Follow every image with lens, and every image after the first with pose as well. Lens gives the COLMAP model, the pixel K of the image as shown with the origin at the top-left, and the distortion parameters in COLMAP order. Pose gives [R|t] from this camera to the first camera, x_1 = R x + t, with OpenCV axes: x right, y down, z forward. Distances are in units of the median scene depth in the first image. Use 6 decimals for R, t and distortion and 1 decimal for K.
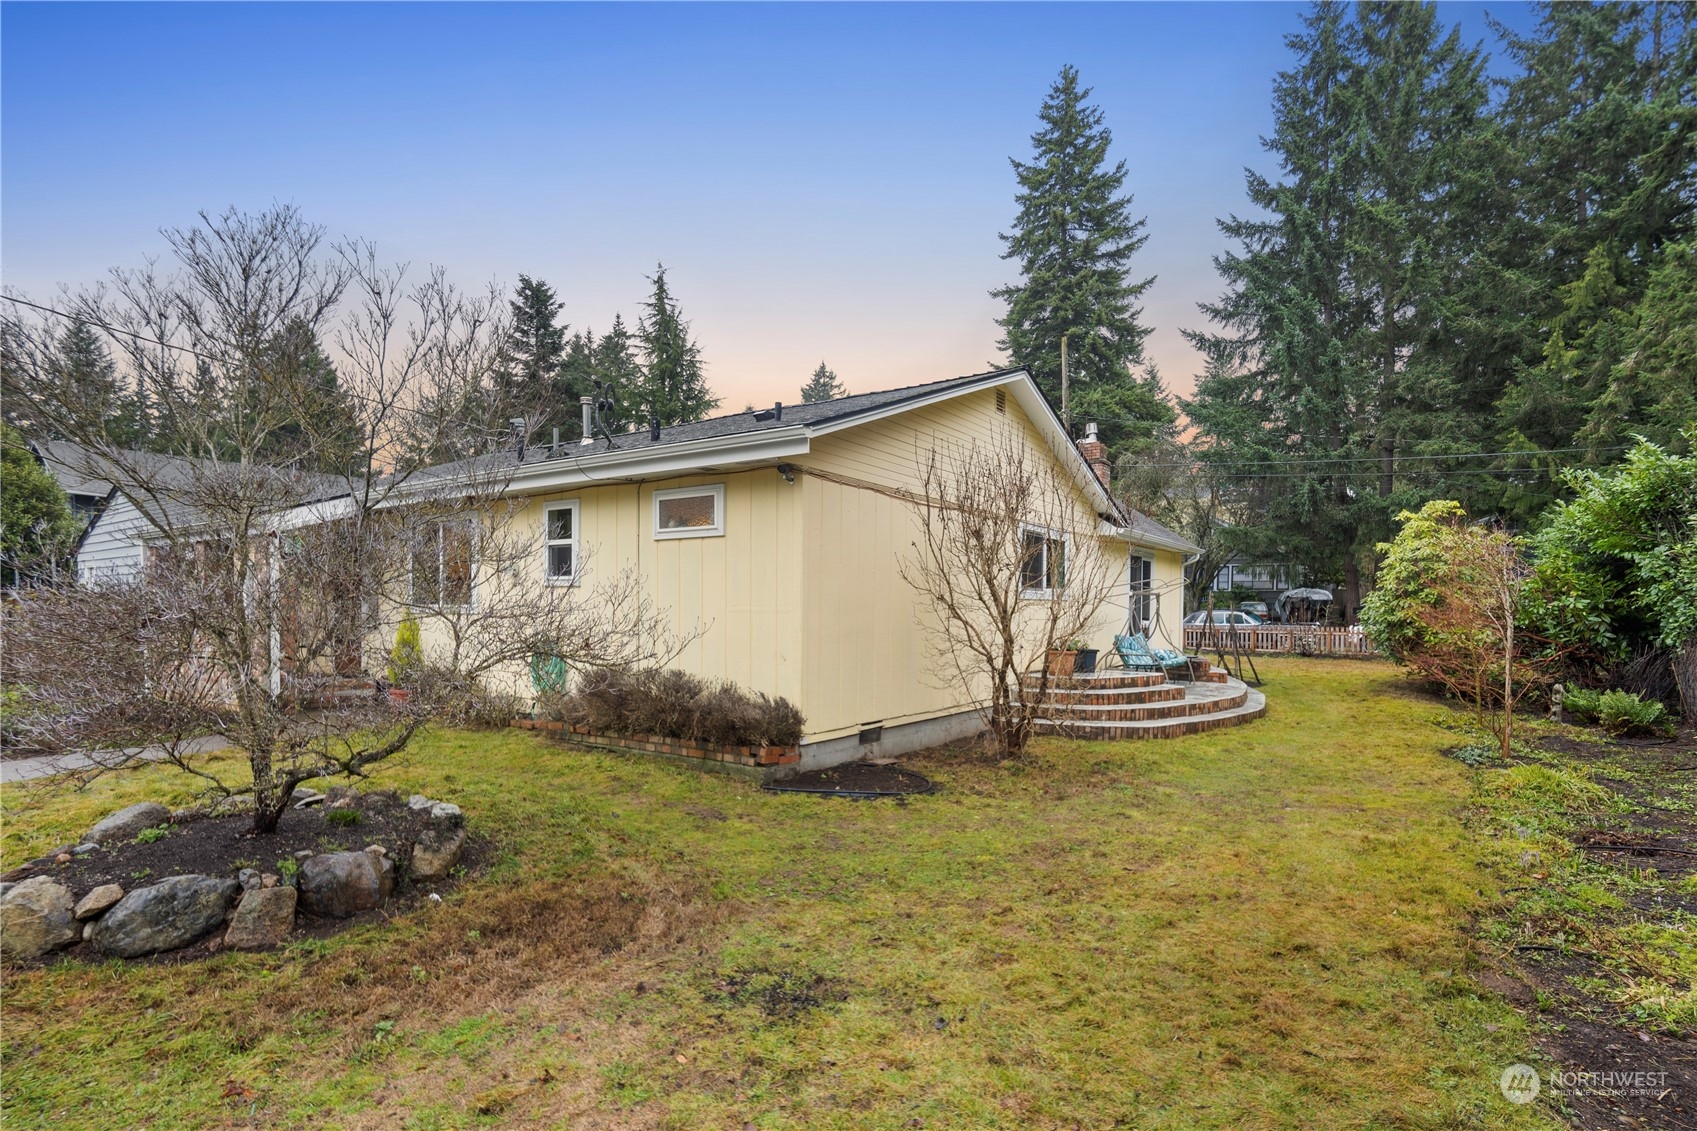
lens RADIAL K [[823.9, 0, 856.9], [0, 823.9, 620.4], [0, 0, 1]] dist [0.015733, -0.007223]
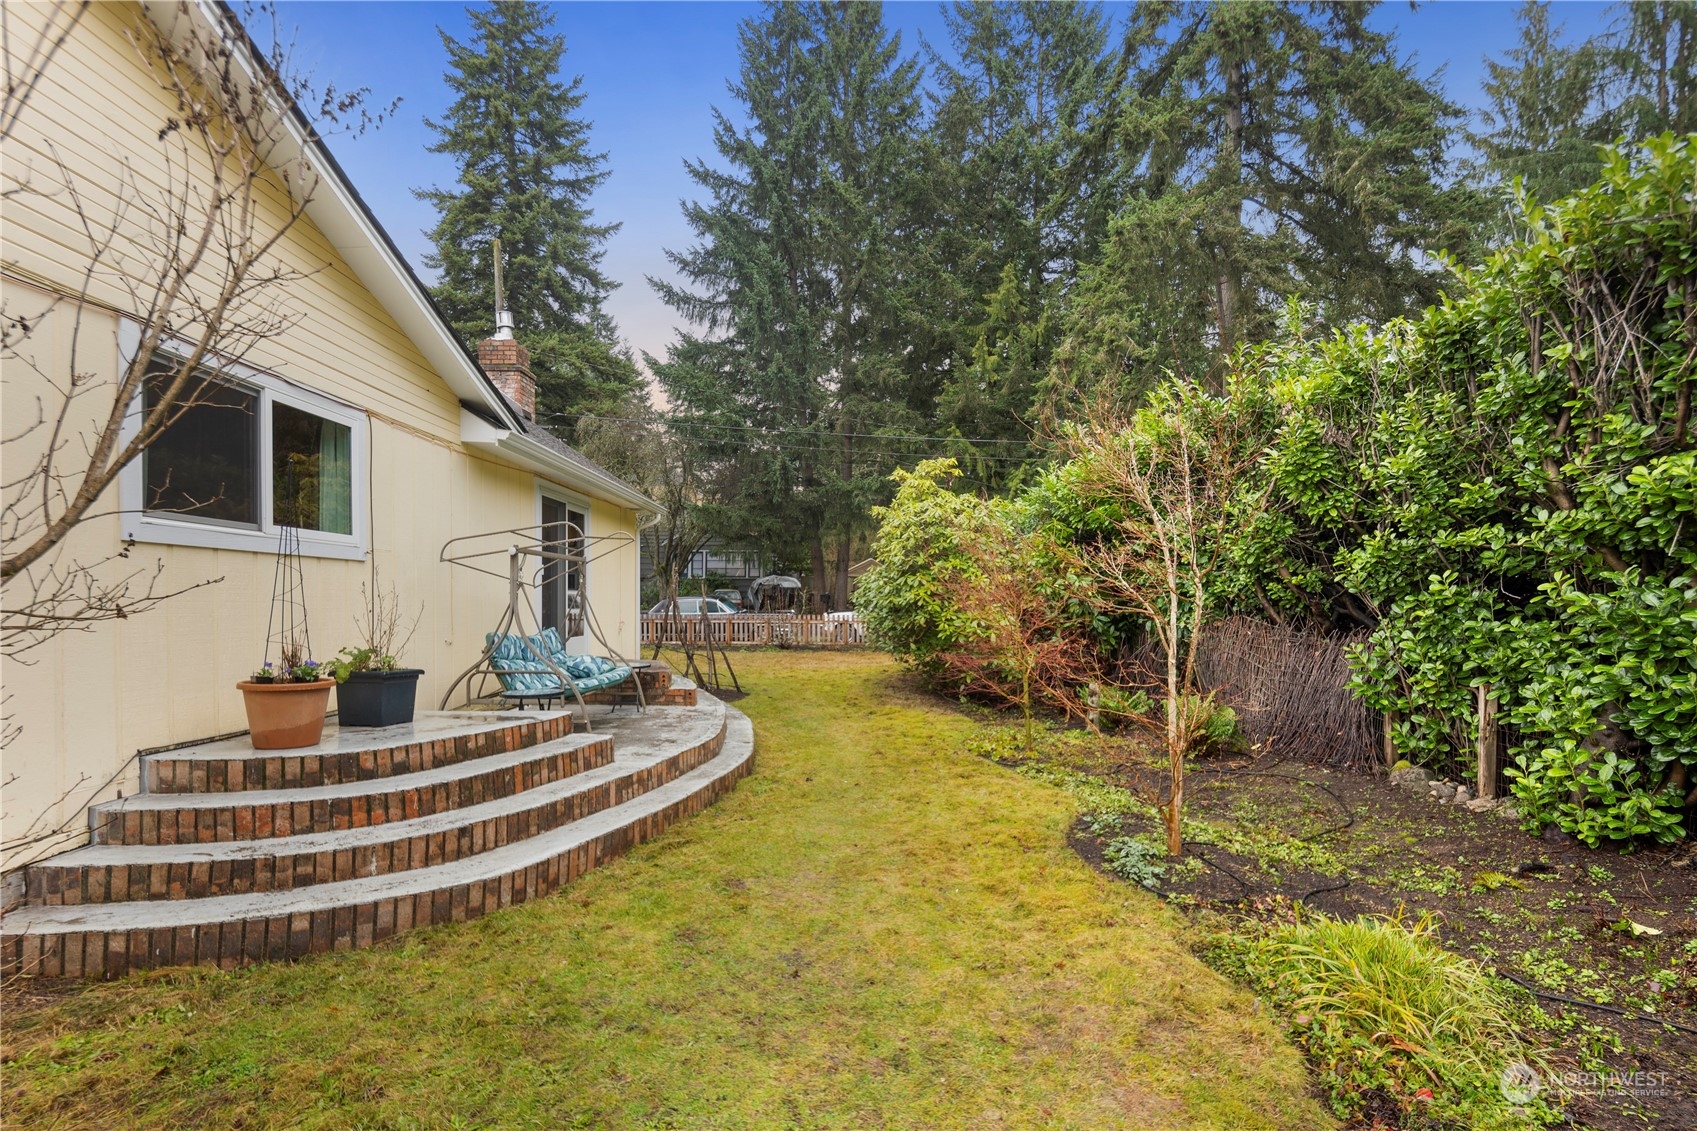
lens RADIAL K [[823.9, 0, 856.9], [0, 823.9, 620.4], [0, 0, 1]] dist [0.015733, -0.007223]
pose [[0.822411, -0.016119, 0.568665, 0.093641], [0.010383, 0.999857, 0.013325, 0.002318], [-0.568799, -0.005055, 0.822461, 0.201630]]
